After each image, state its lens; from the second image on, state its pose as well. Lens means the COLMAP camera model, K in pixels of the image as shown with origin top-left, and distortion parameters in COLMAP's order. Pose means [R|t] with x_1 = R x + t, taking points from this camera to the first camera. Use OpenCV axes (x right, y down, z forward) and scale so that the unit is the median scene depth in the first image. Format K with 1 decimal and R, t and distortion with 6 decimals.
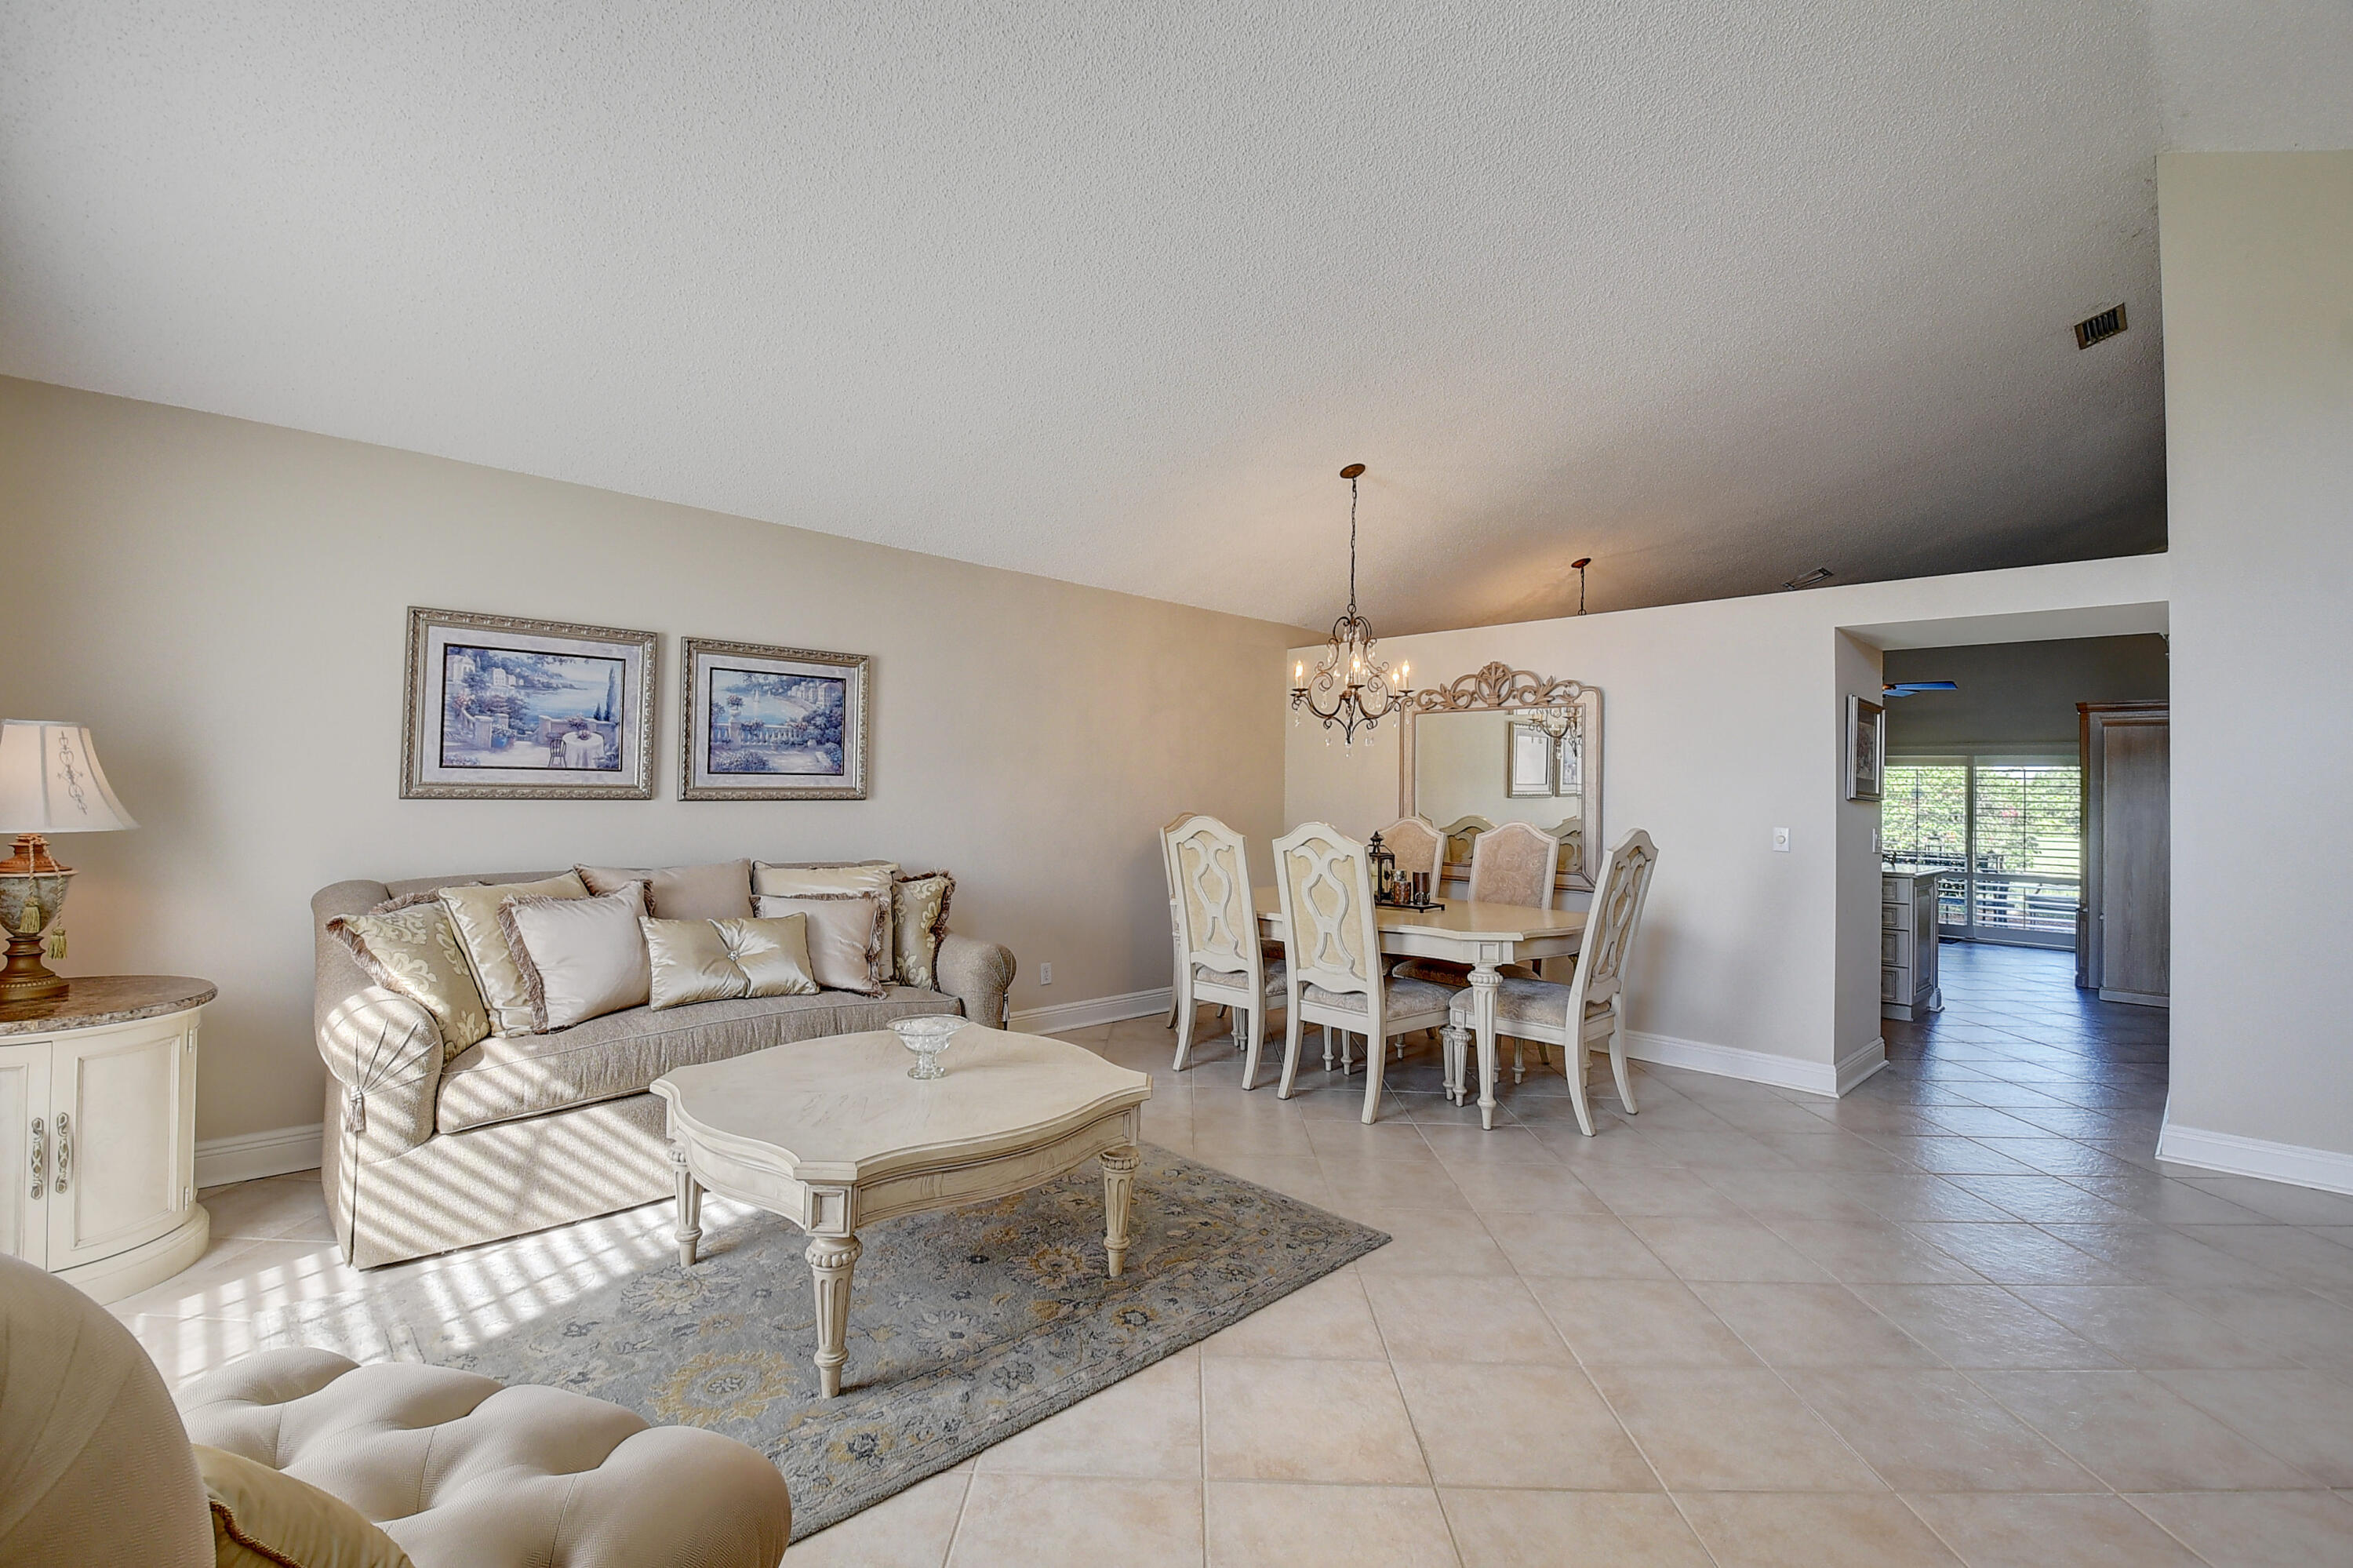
lens RADIAL K [[1043.4, 0, 1166.6], [0, 1043.4, 759.5], [0, 0, 1]] dist [0.016792, -0.029583]
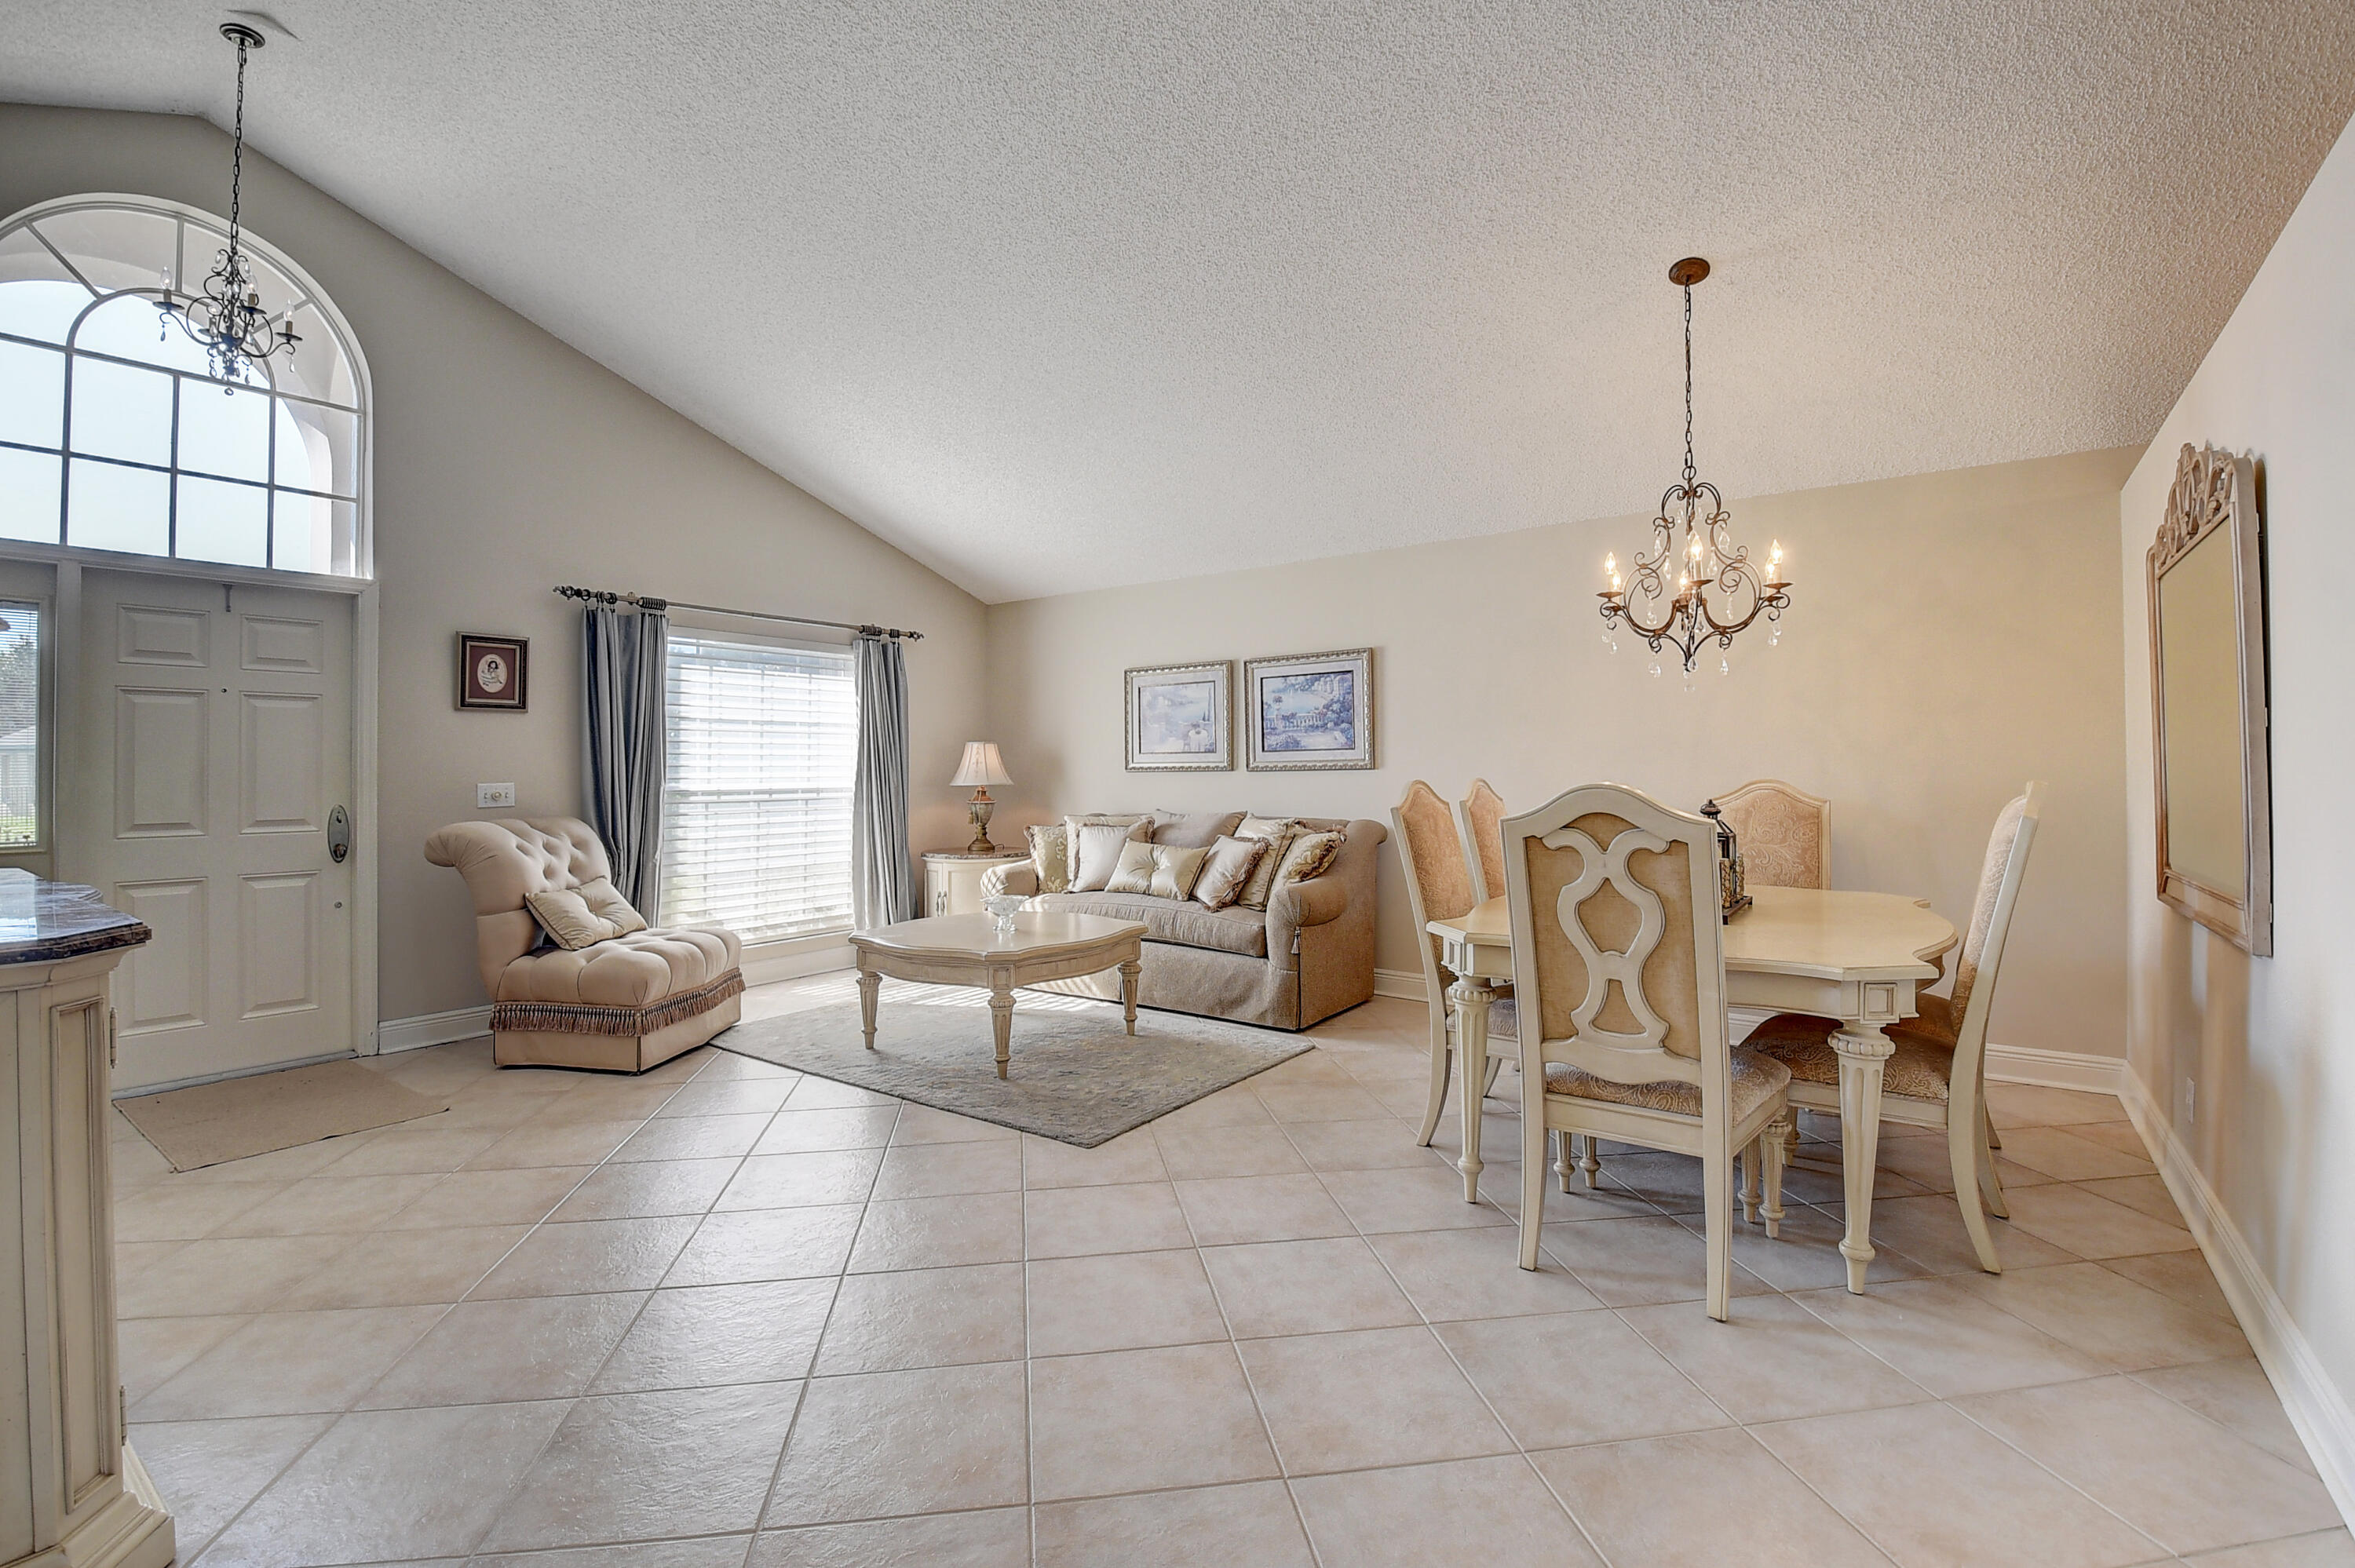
lens RADIAL K [[1044.1, 0, 1167.6], [0, 1044.1, 759.5], [0, 0, 1]] dist [0.016792, -0.029583]
pose [[0.149297, -0.033555, -0.988223, 0.884273], [0.032564, 0.999049, -0.029003, 0.056585], [0.988256, -0.027851, 0.150248, 0.617625]]
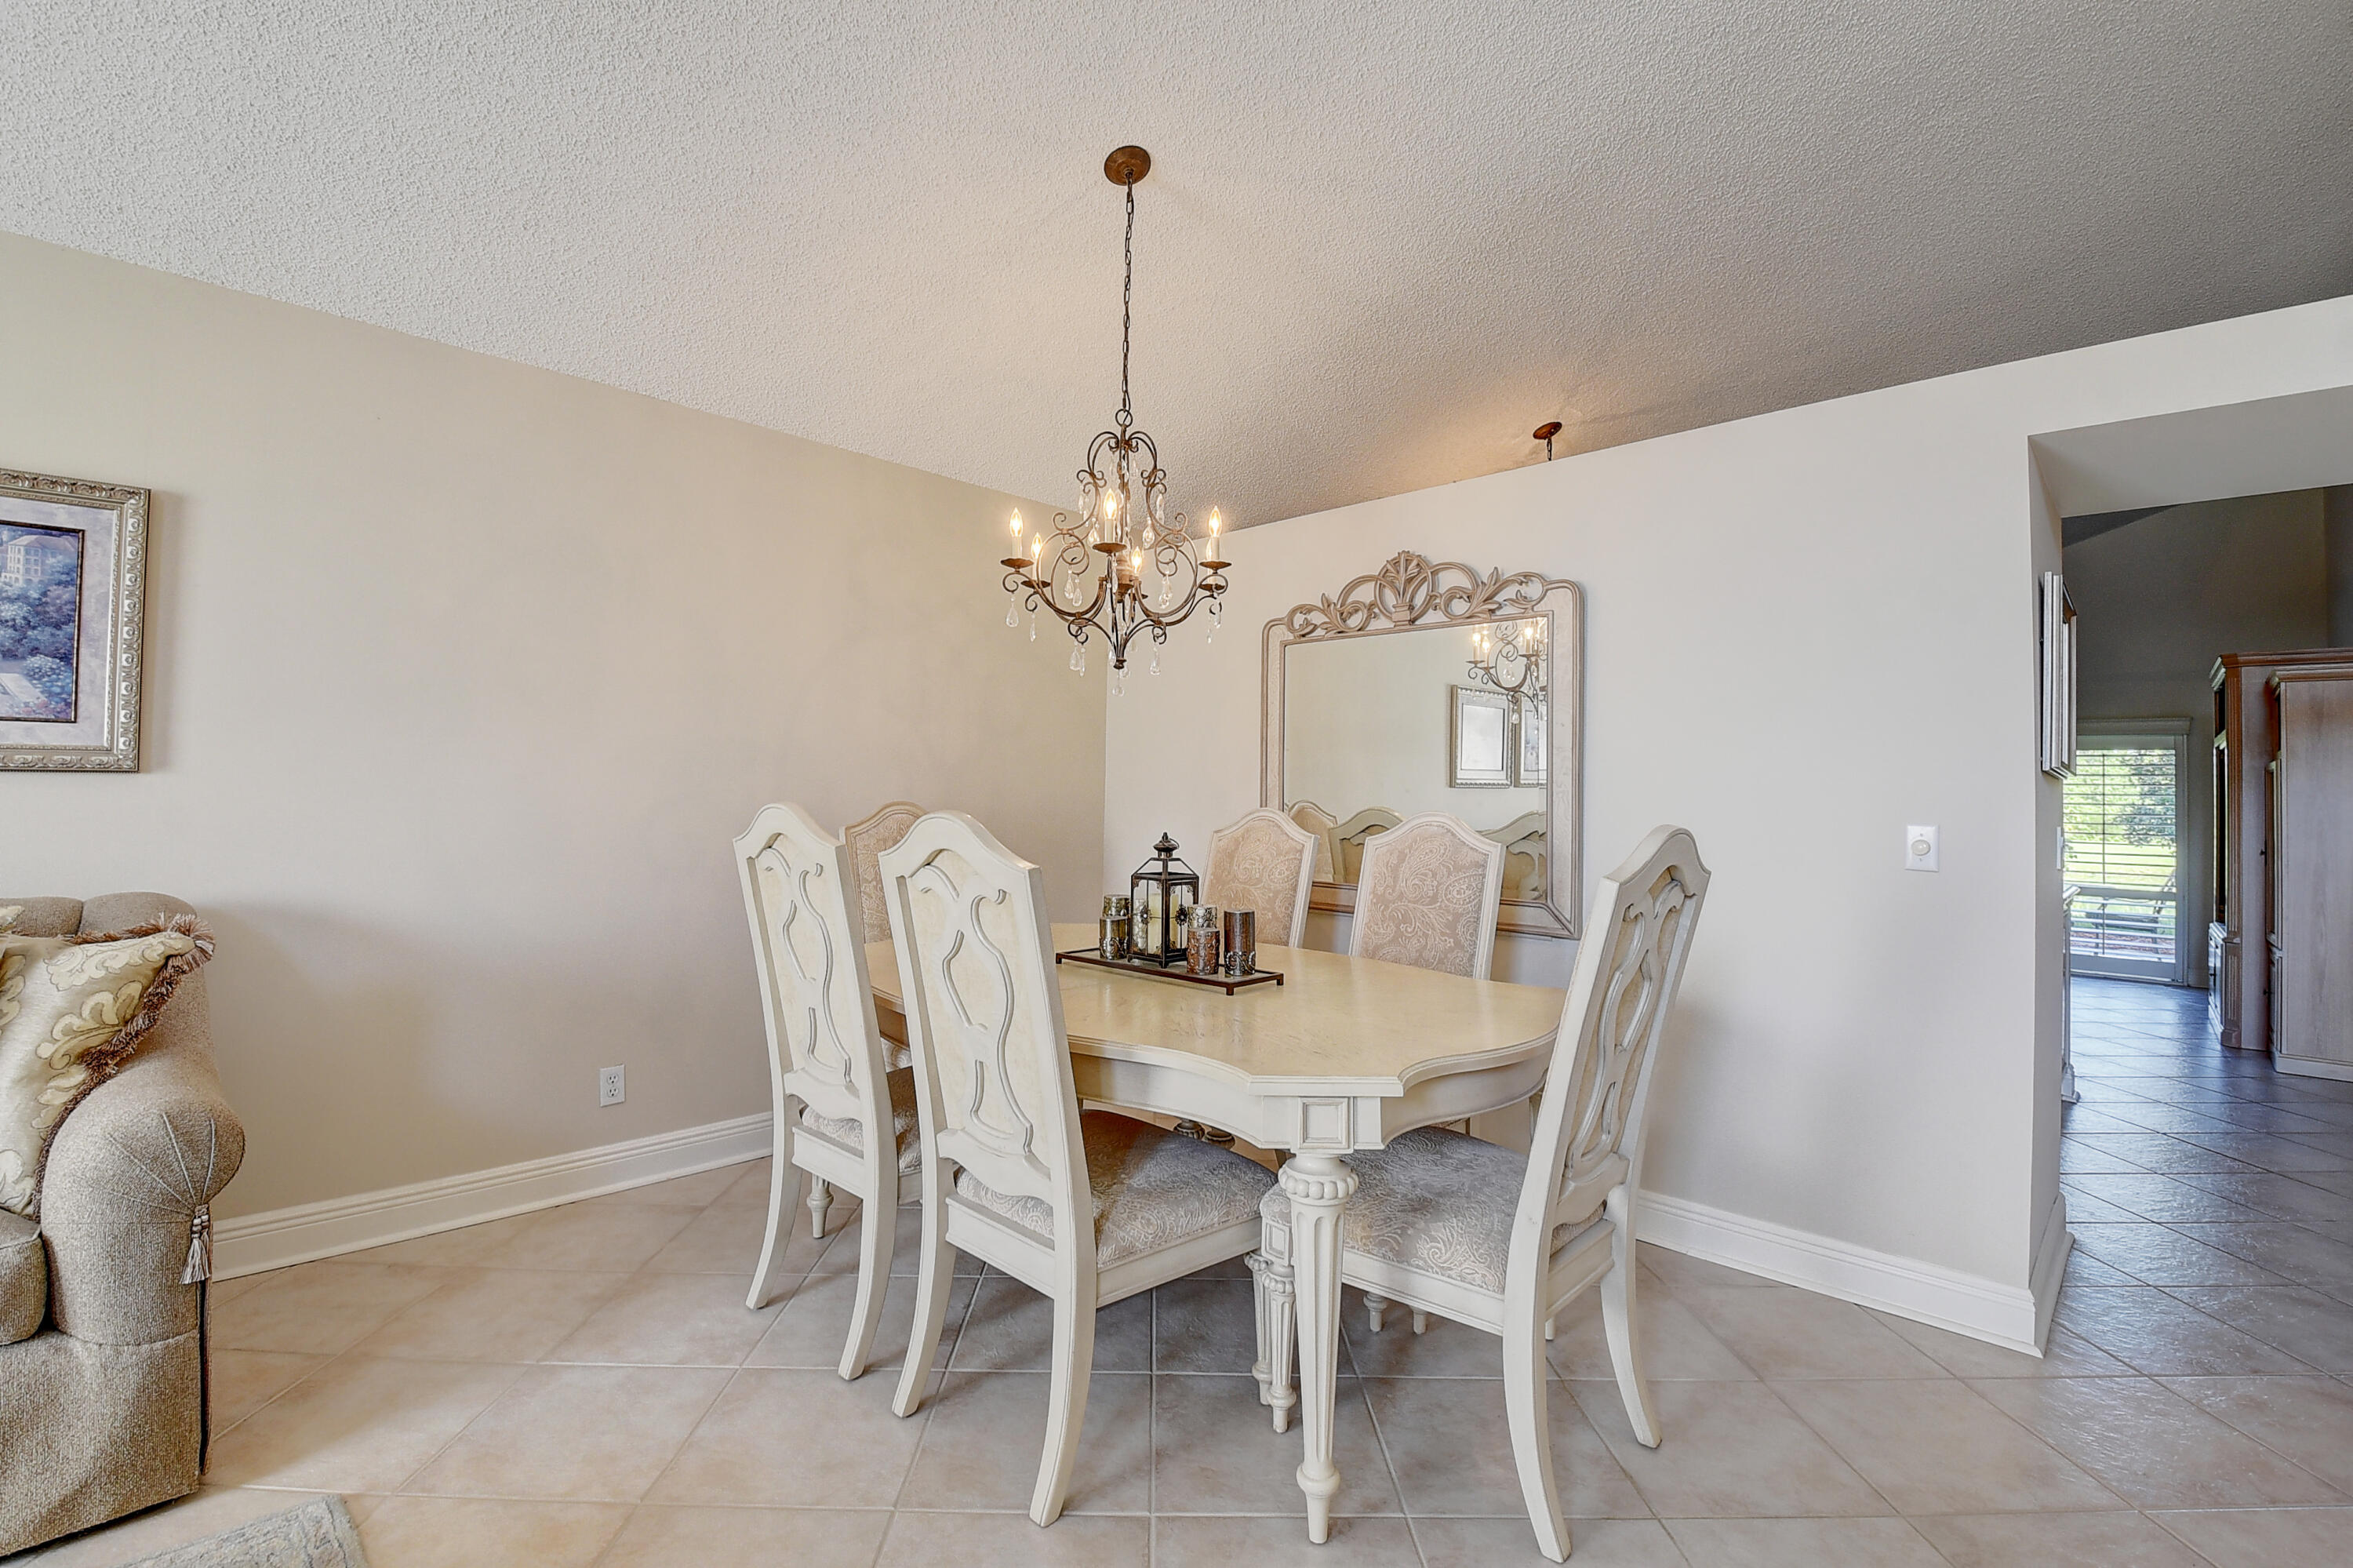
lens RADIAL K [[1006.7, 0, 1180.4], [0, 1006.7, 772.9], [0, 0, 1]] dist [-0.002431, -0.011041]
pose [[0.999661, -0.000779, 0.026042, 0.211772], [0.000540, 0.999958, 0.009179, 0.036152], [-0.026048, -0.009162, 0.999619, 0.528169]]
